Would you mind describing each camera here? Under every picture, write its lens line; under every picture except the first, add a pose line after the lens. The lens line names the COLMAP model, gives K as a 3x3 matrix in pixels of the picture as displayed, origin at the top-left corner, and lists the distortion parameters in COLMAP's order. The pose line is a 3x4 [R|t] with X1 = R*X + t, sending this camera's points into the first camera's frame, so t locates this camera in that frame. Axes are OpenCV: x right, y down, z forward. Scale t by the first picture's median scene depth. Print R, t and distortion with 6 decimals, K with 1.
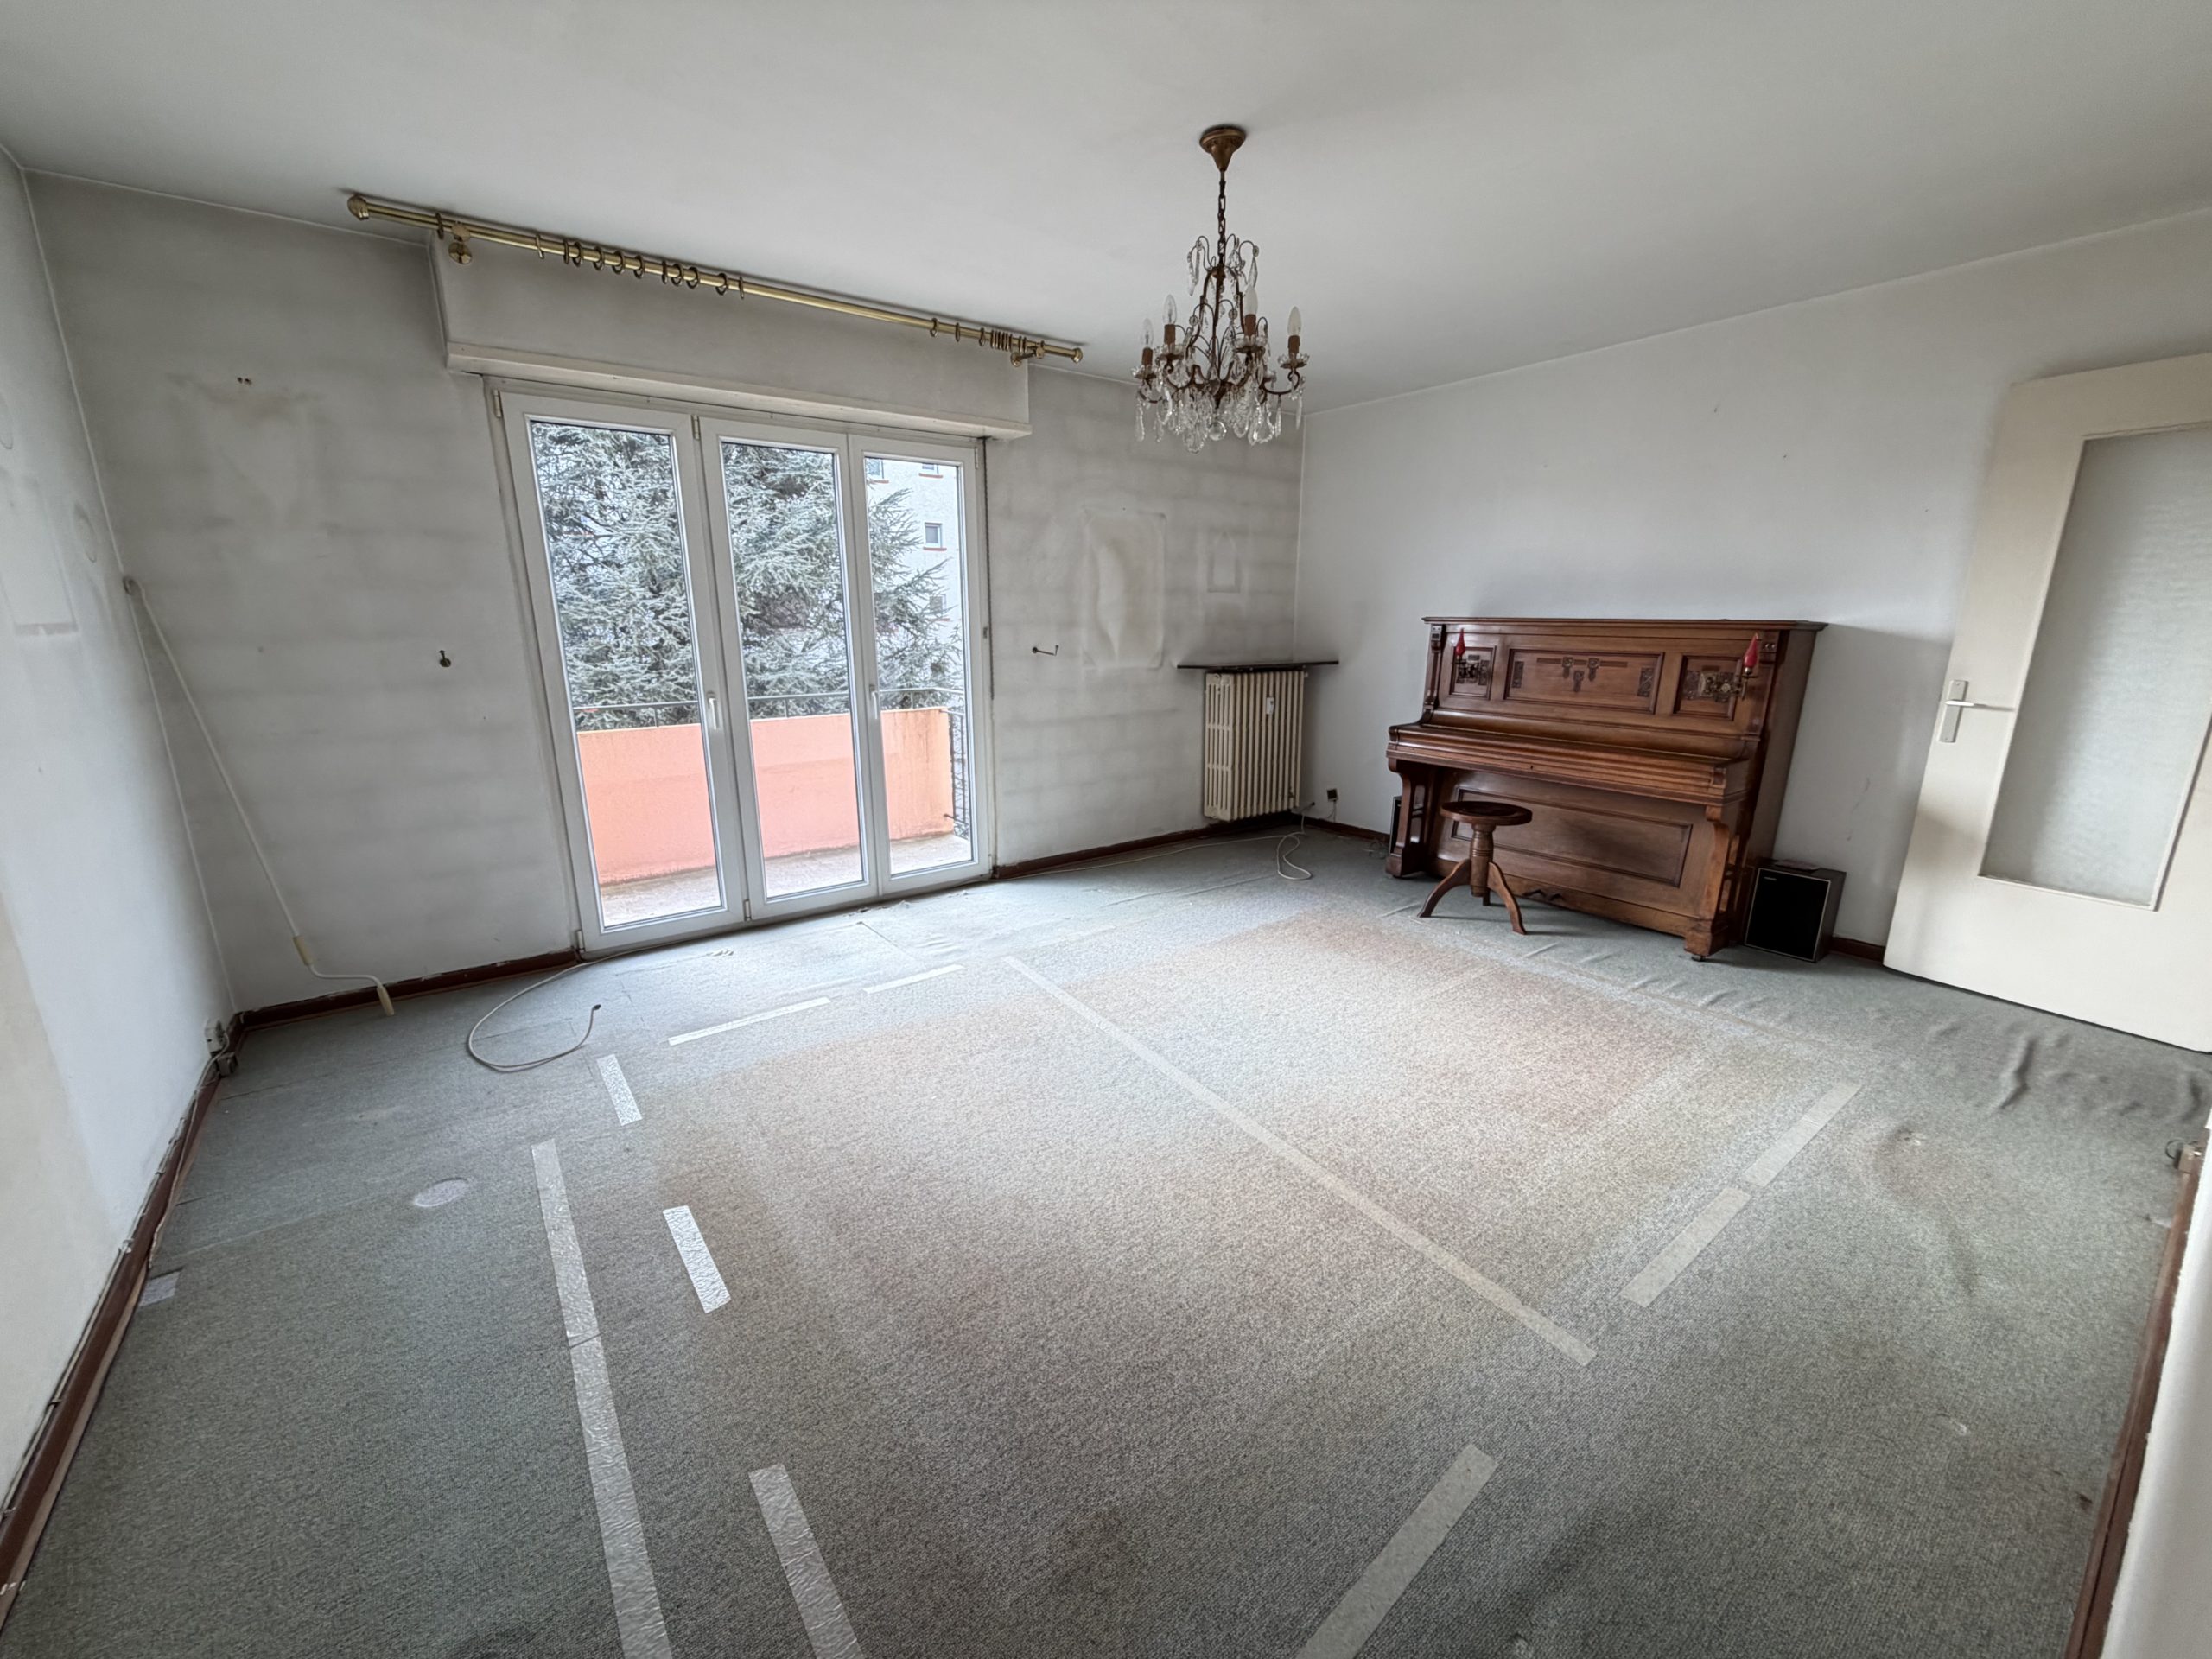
lens RADIAL K [[871.3, 0, 1106.0], [0, 871.3, 829.5], [0, 0, 1]] dist [-0.000994, -0.000194]
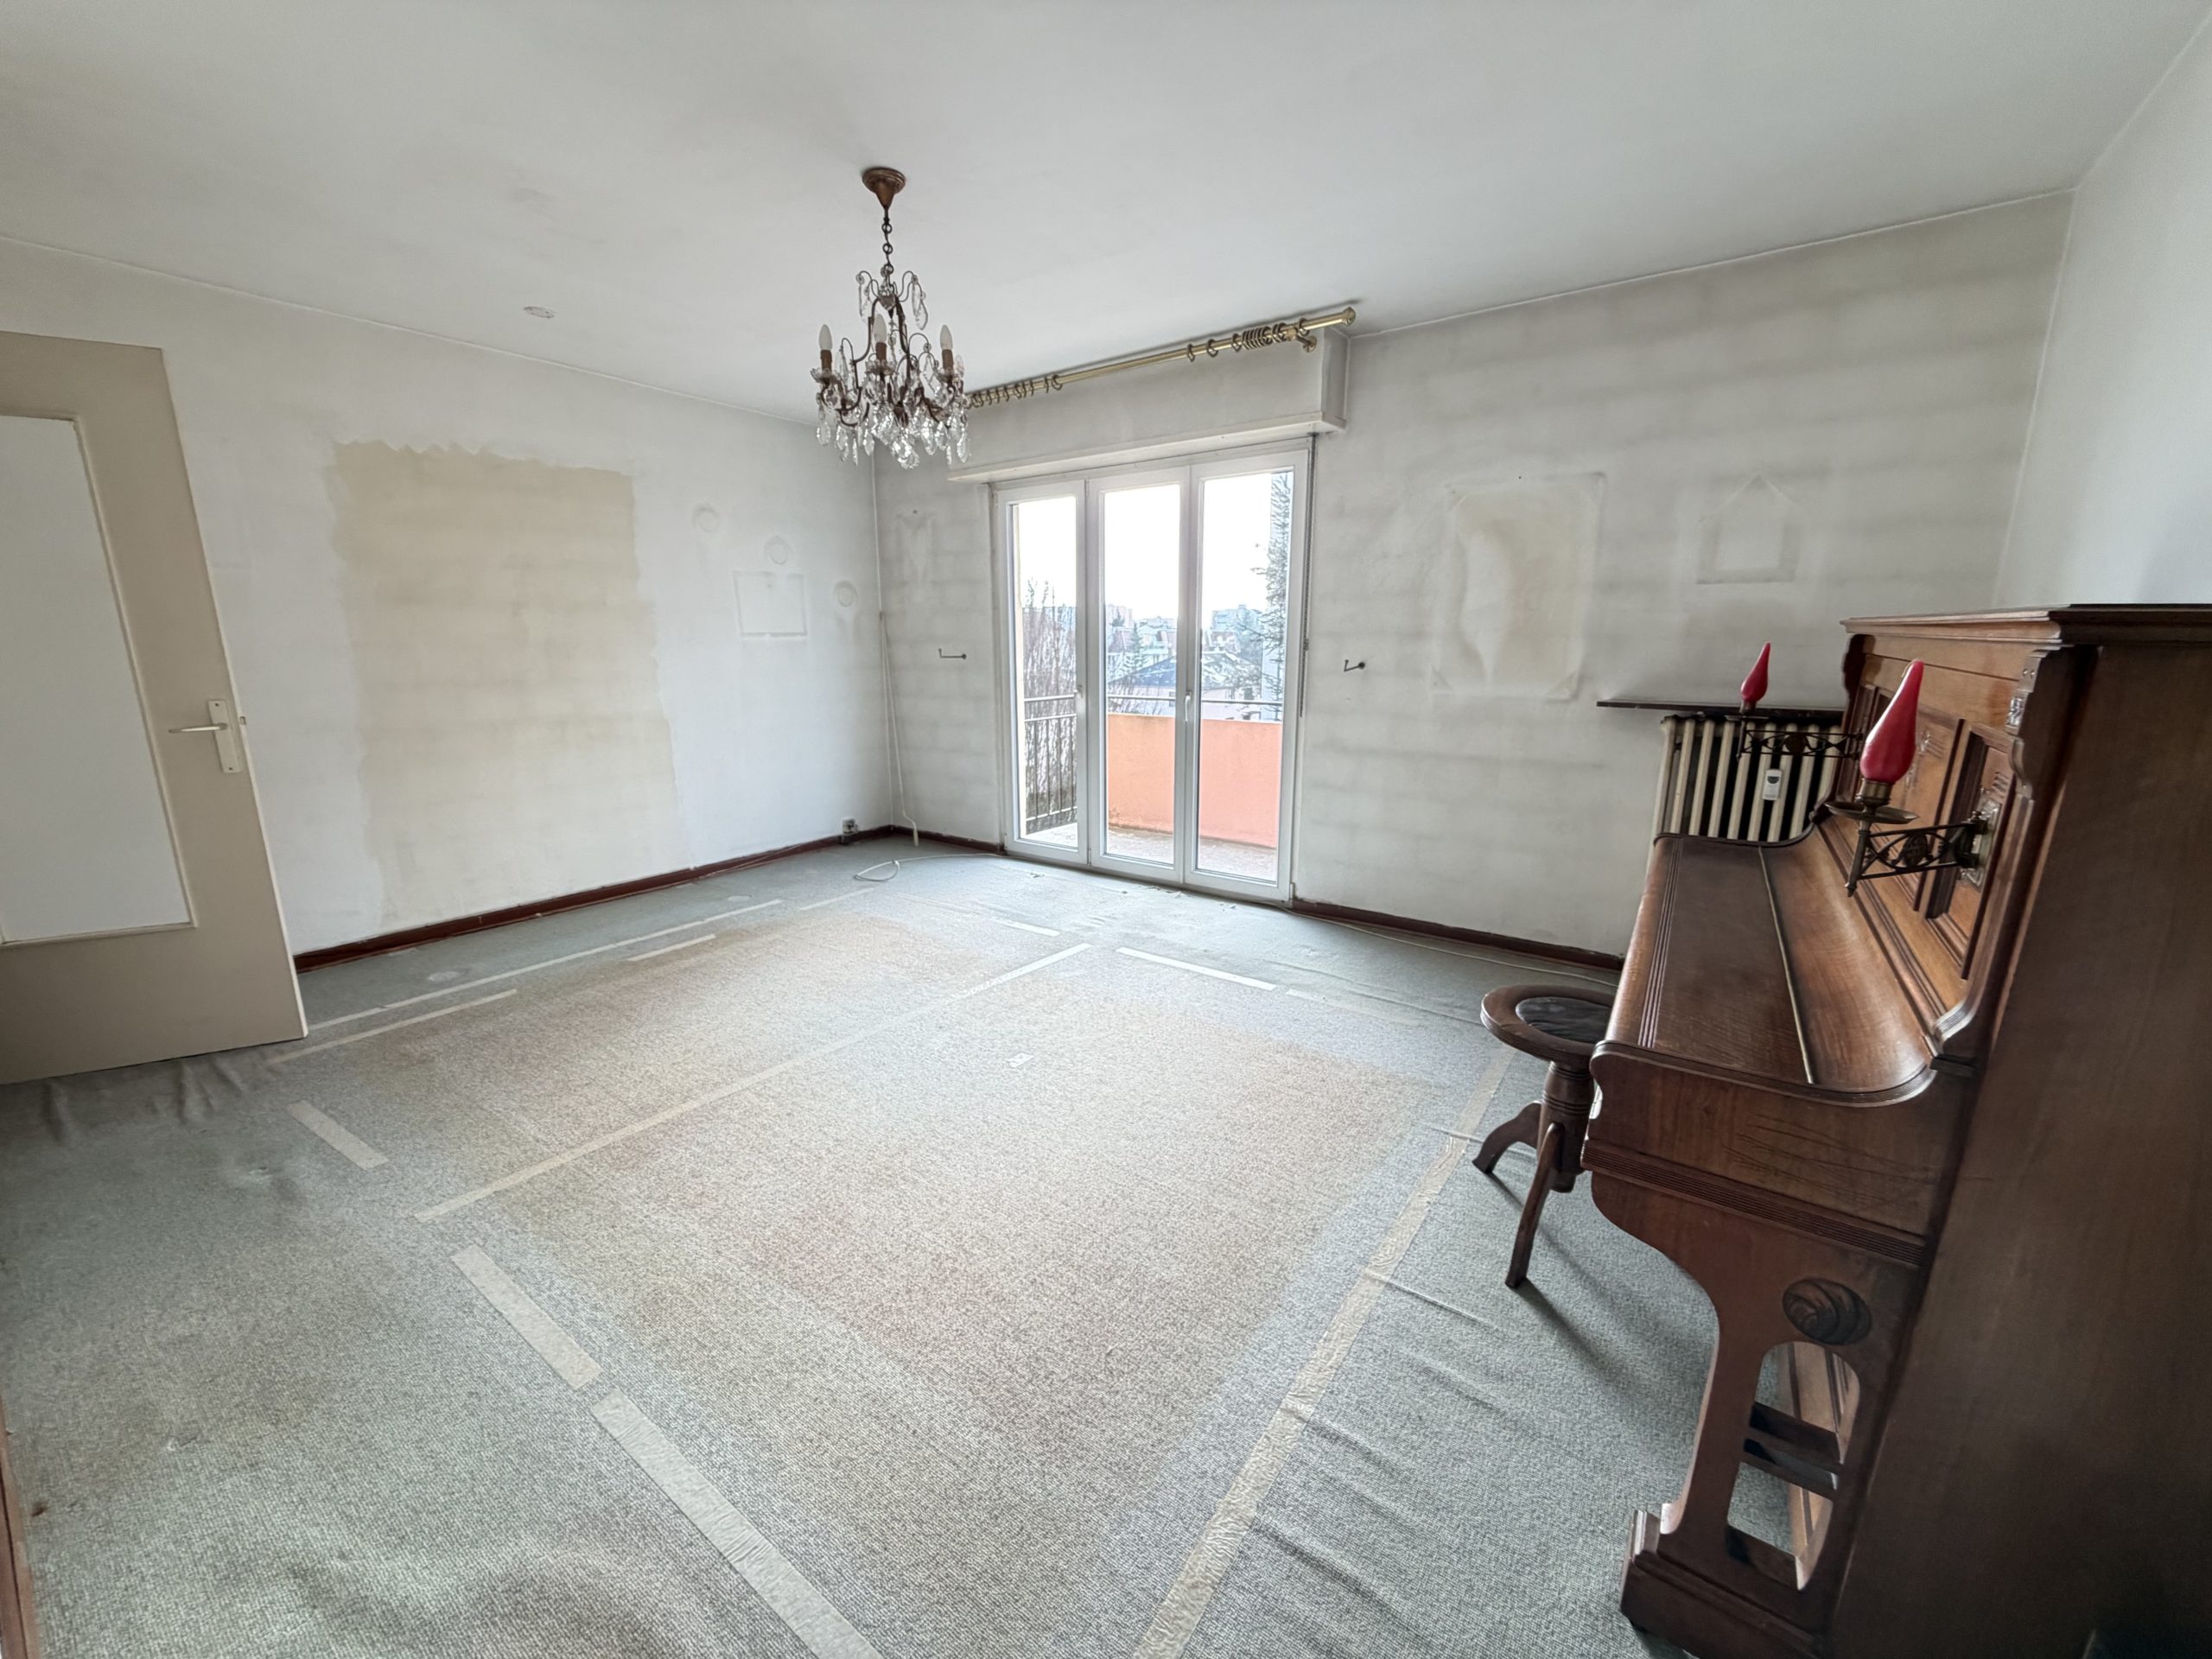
lens RADIAL K [[879.1, 0, 1106.0], [0, 879.1, 829.5], [0, 0, 1]] dist [-0.002433, -0.000038]
pose [[0.298624, 0.203392, -0.932446, 0.809027], [-0.225352, 0.964426, 0.138197, -0.133536], [0.927384, 0.168860, 0.333835, 0.596572]]
